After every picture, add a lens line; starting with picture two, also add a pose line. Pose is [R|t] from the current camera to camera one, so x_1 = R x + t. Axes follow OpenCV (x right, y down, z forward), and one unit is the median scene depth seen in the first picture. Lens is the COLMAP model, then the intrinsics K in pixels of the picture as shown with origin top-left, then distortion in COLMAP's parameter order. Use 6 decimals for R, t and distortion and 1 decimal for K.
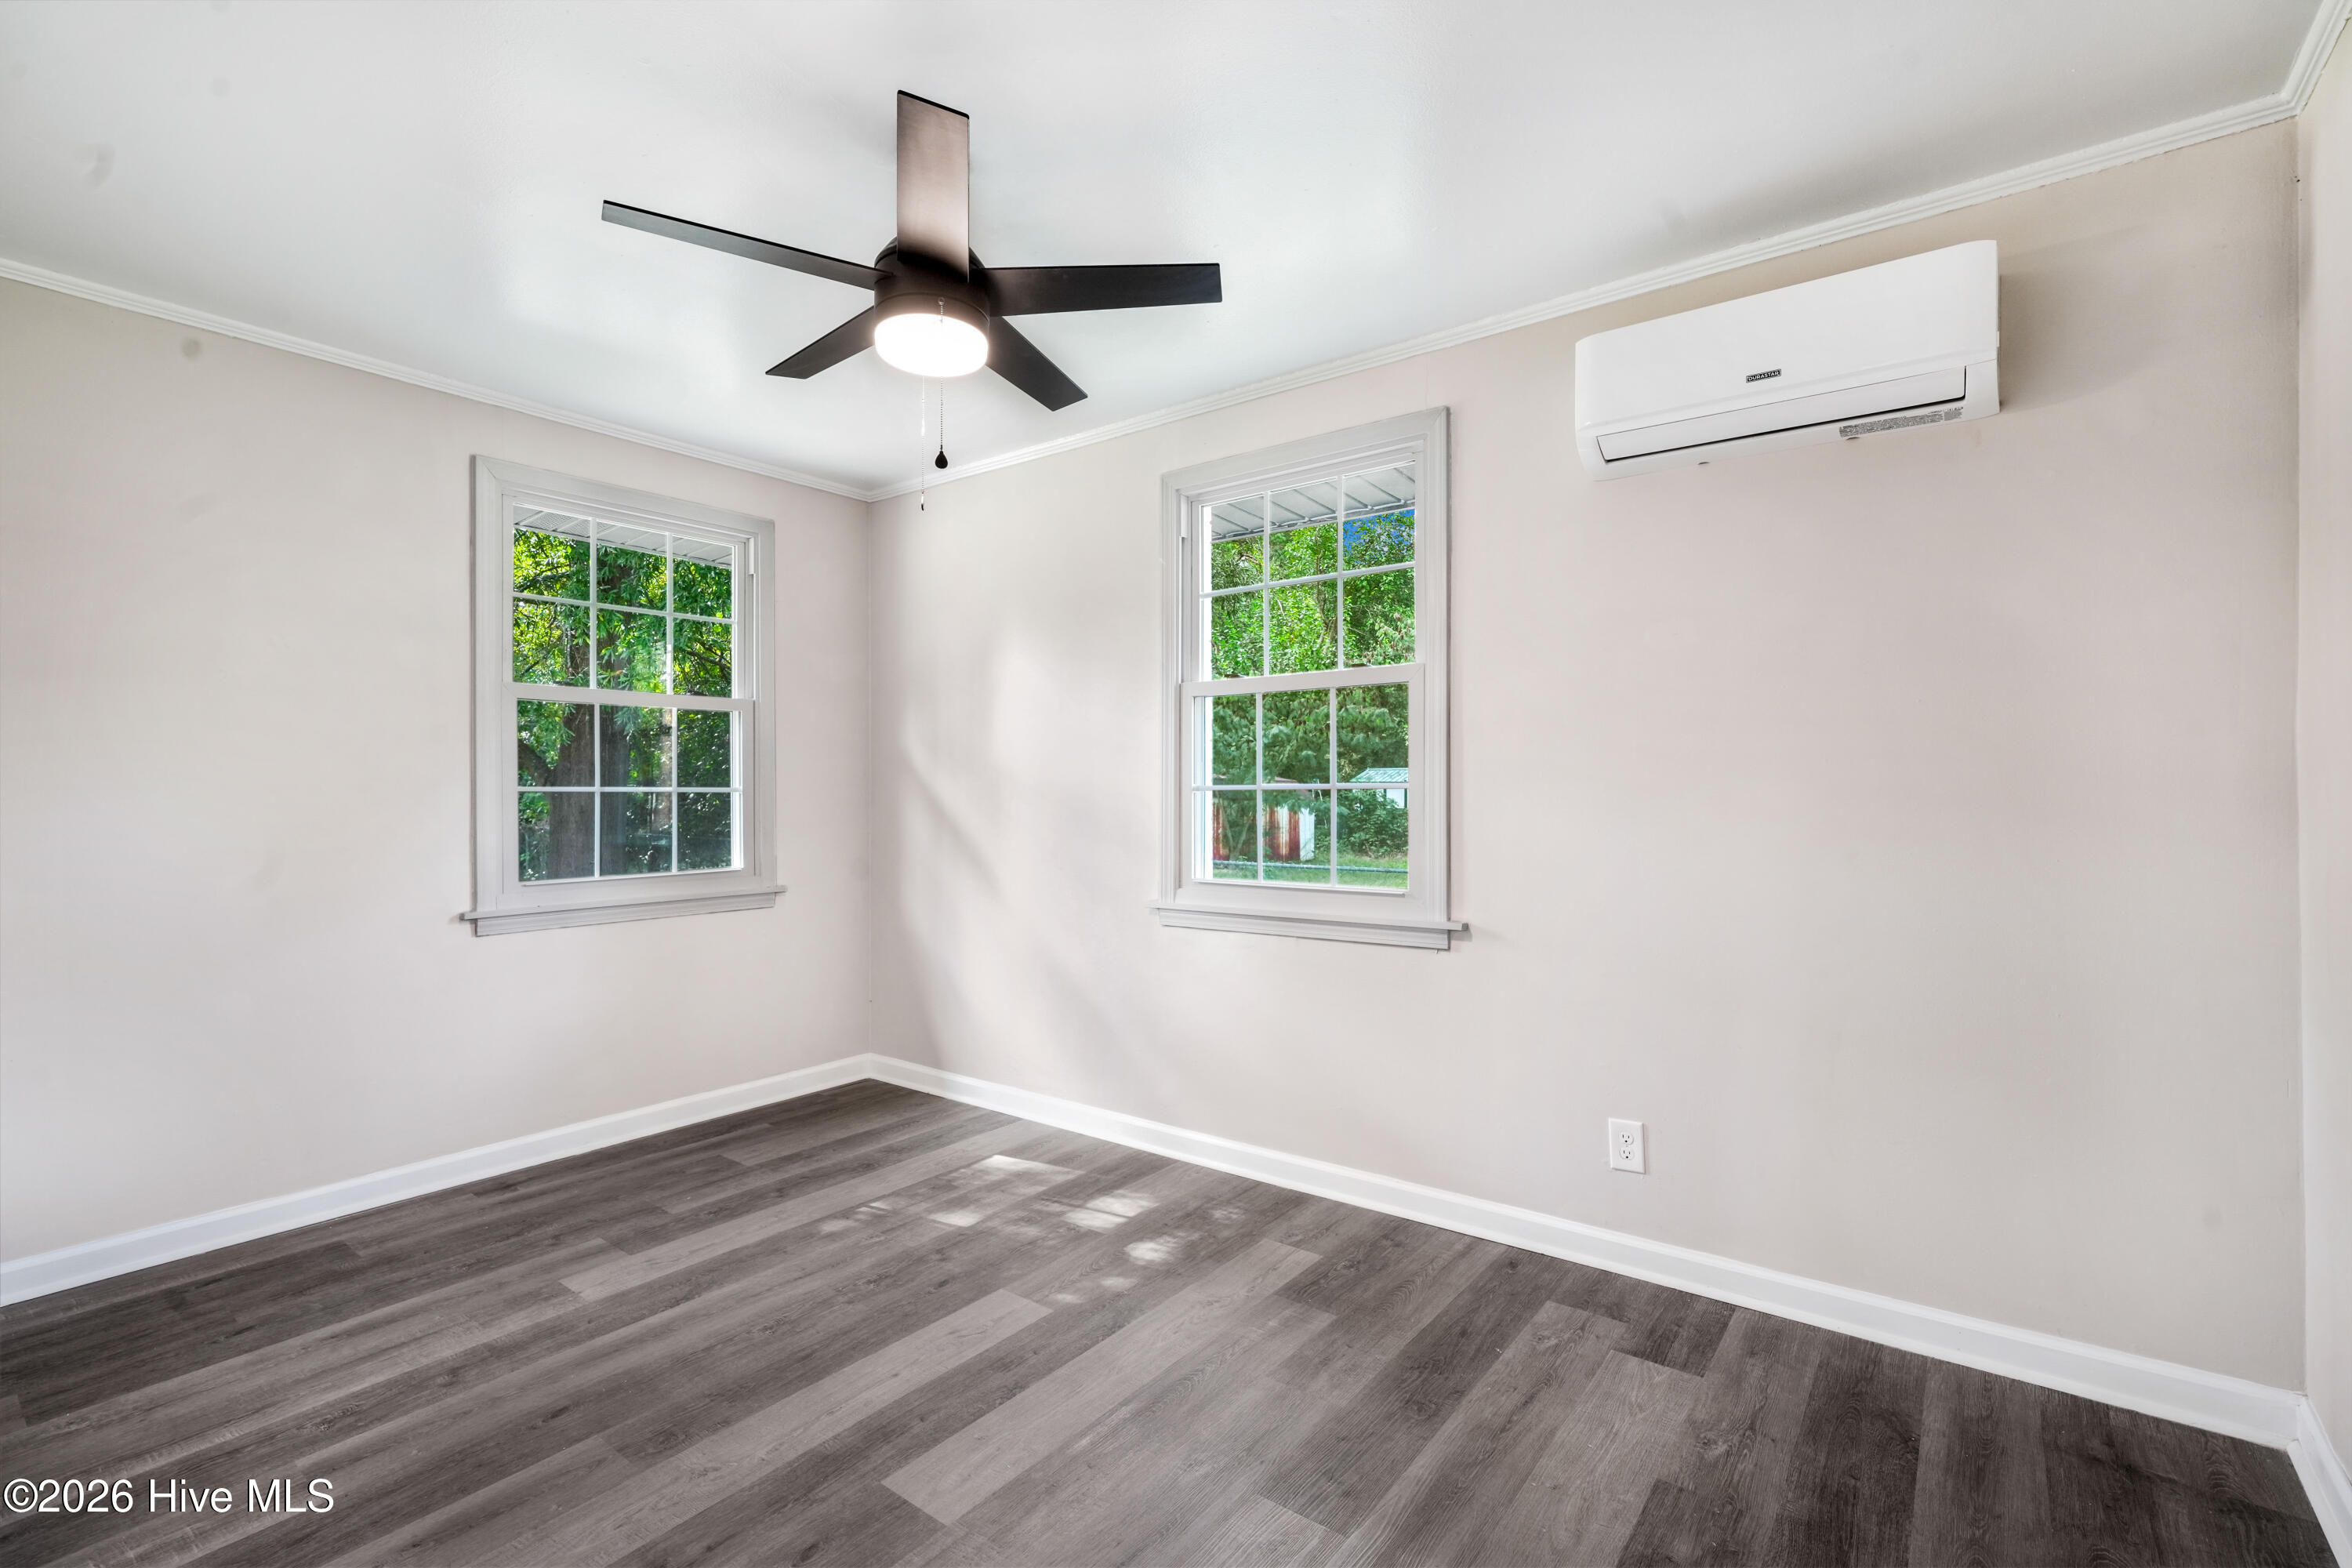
lens RADIAL K [[1049.5, 0, 1184.2], [0, 1049.5, 794.1], [0, 0, 1]] dist [-0.003009, -0.000212]
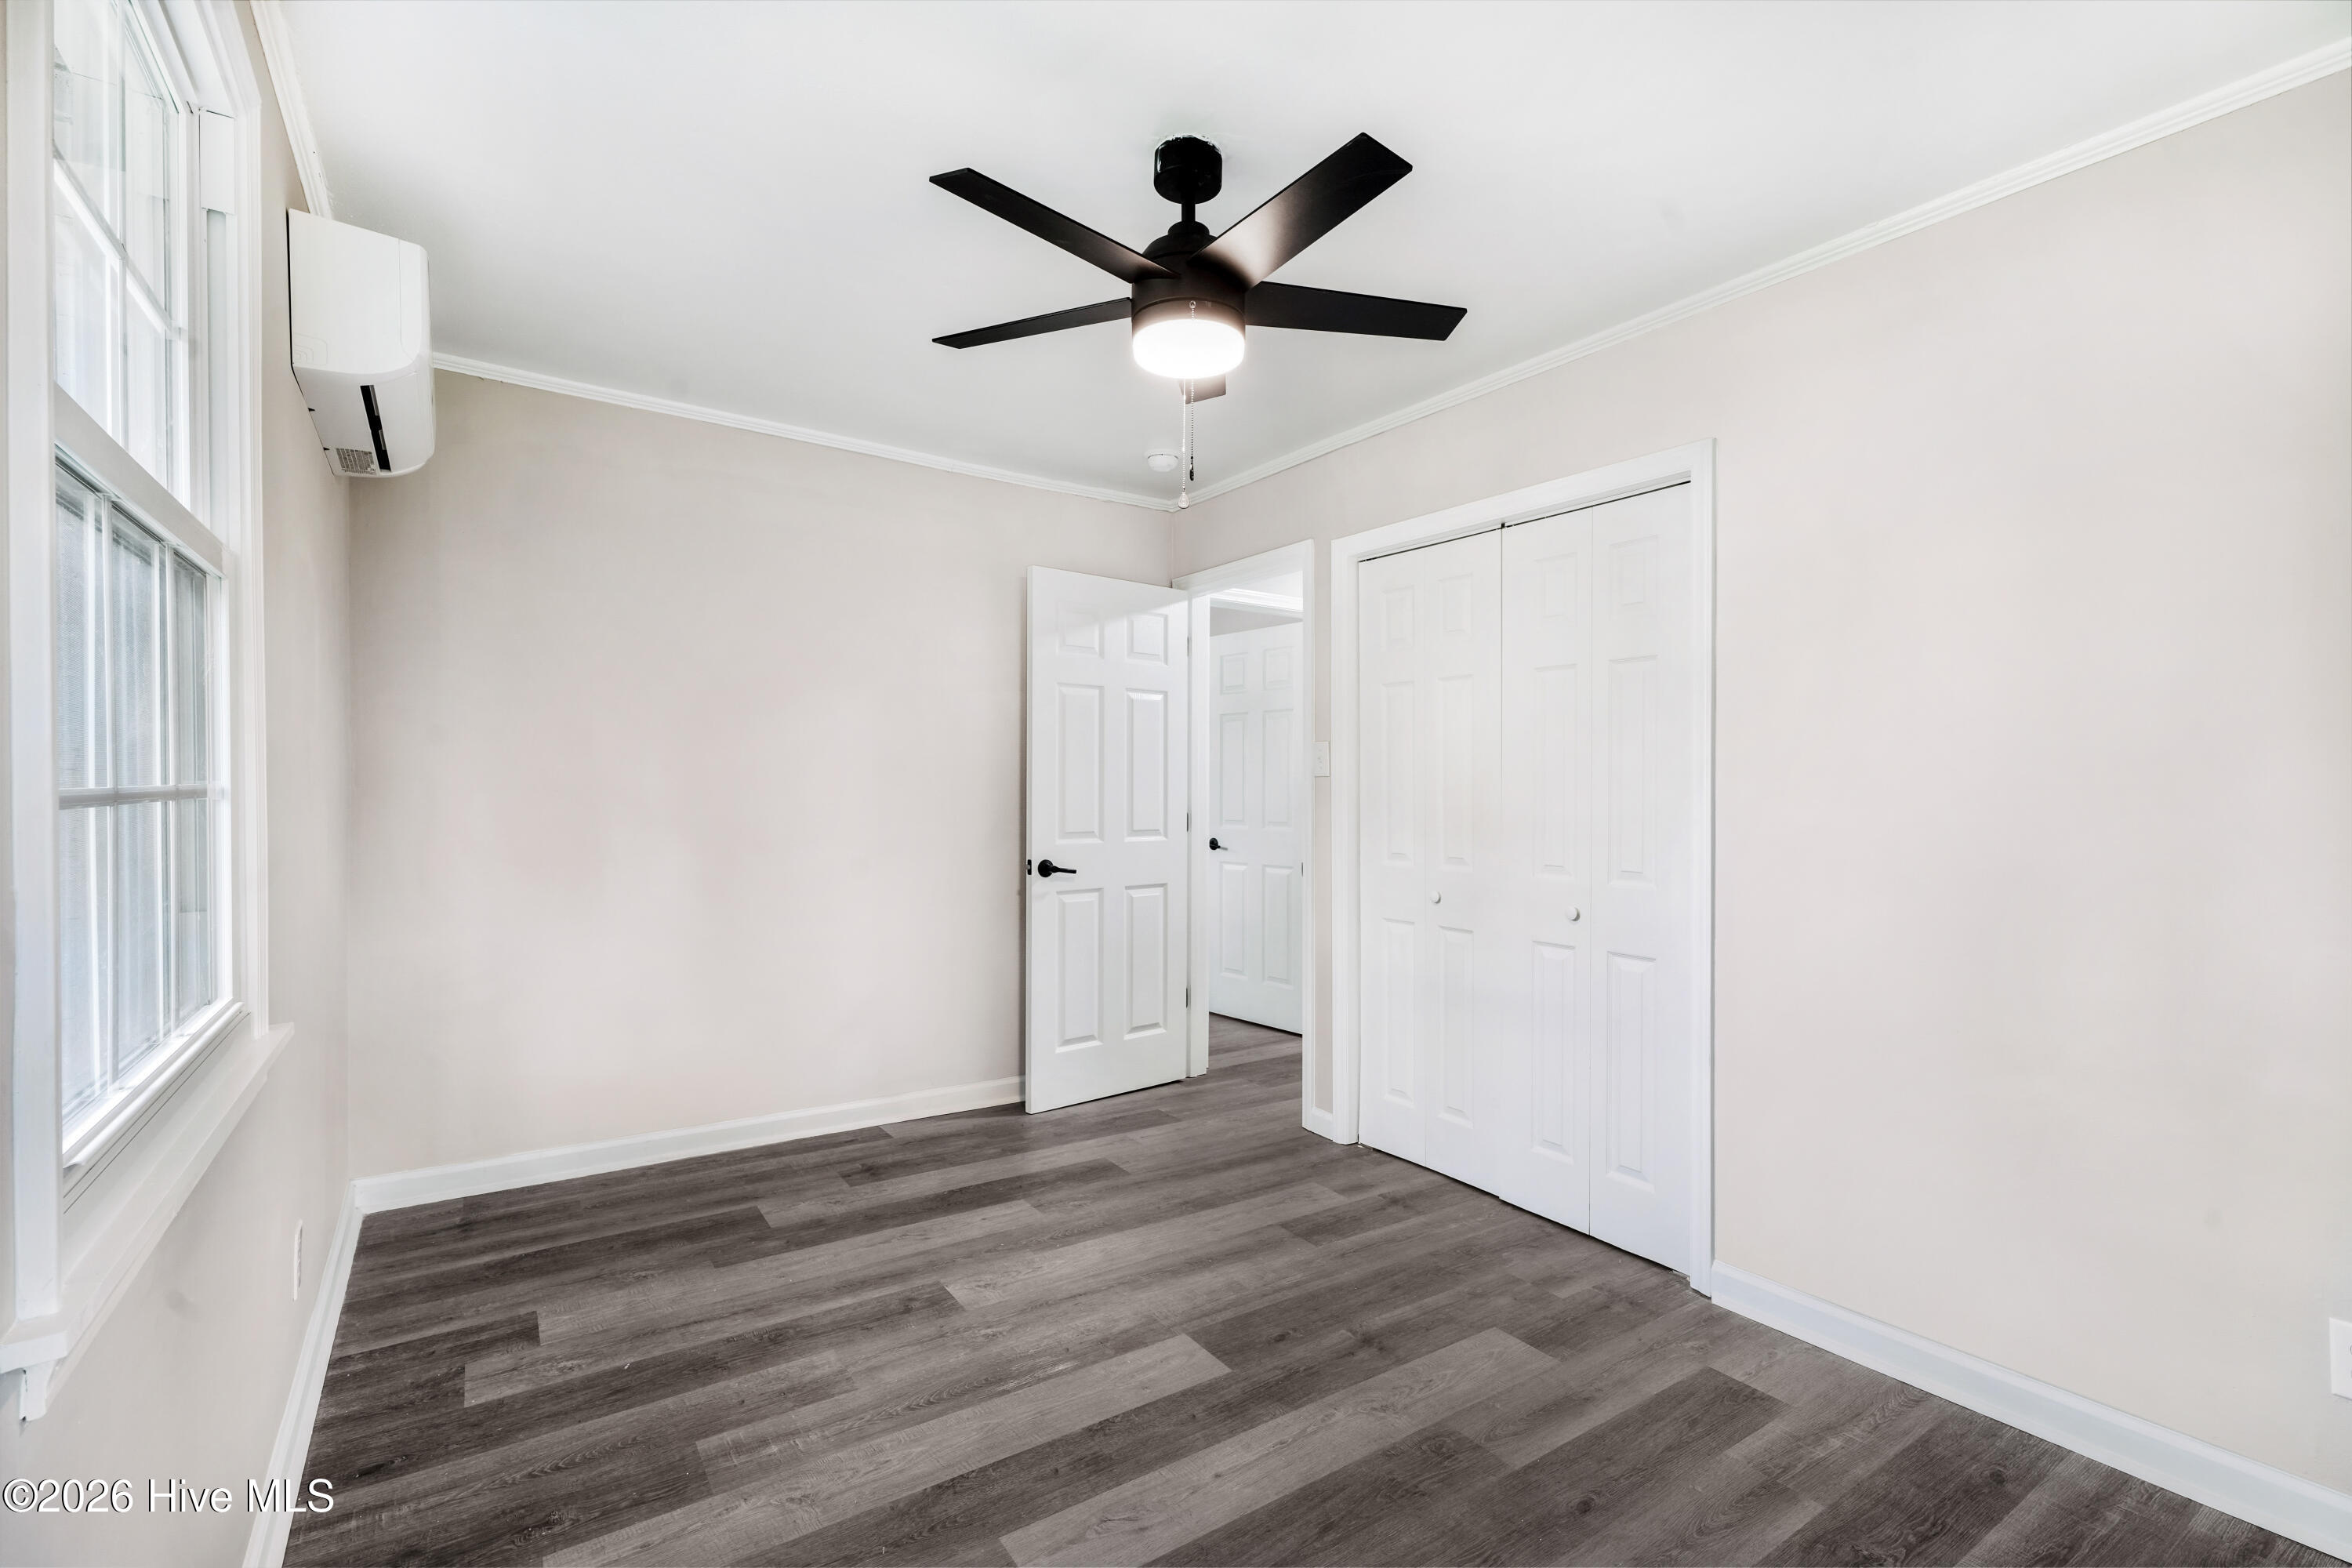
lens RADIAL K [[1049.5, 0, 1184.2], [0, 1049.5, 794.1], [0, 0, 1]] dist [-0.003009, -0.000212]
pose [[-0.950420, -0.007055, 0.310889, -0.554018], [-0.003847, 0.999933, 0.010930, -0.019879], [-0.310945, 0.009192, -0.950383, 1.965545]]
